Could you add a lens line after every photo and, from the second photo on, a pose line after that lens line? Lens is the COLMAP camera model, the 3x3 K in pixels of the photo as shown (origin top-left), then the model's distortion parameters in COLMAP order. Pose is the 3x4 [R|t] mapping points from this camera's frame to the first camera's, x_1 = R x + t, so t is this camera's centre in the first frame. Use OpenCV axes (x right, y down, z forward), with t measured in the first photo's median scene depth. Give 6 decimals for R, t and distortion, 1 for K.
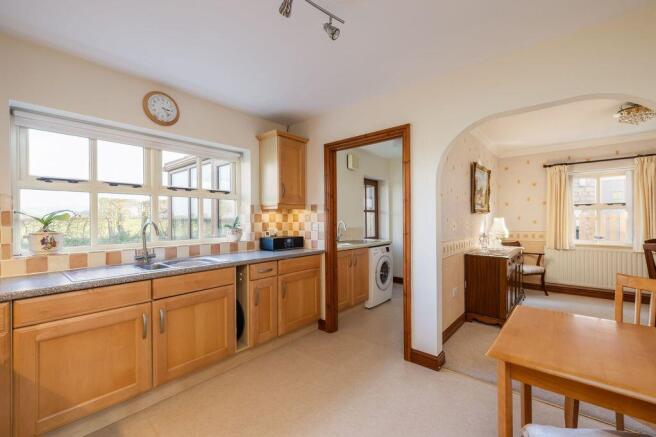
lens RADIAL K [[274.2, 0, 332.7], [0, 274.2, 219.1], [0, 0, 1]] dist [0.002963, 0.000134]
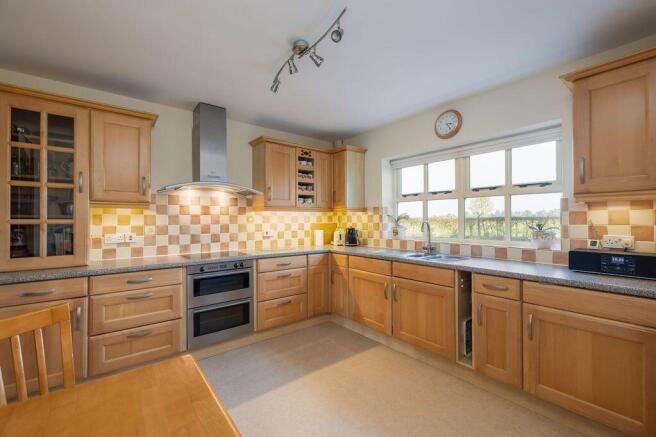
lens RADIAL K [[274.2, 0, 329.3], [0, 274.2, 218.7], [0, 0, 1]] dist [0.002963, 0.000134]
pose [[-0.186815, 0.003897, -0.982387, 0.548239], [0.001100, 0.999992, 0.003757, -0.005186], [0.982394, -0.000378, -0.186818, 0.641940]]
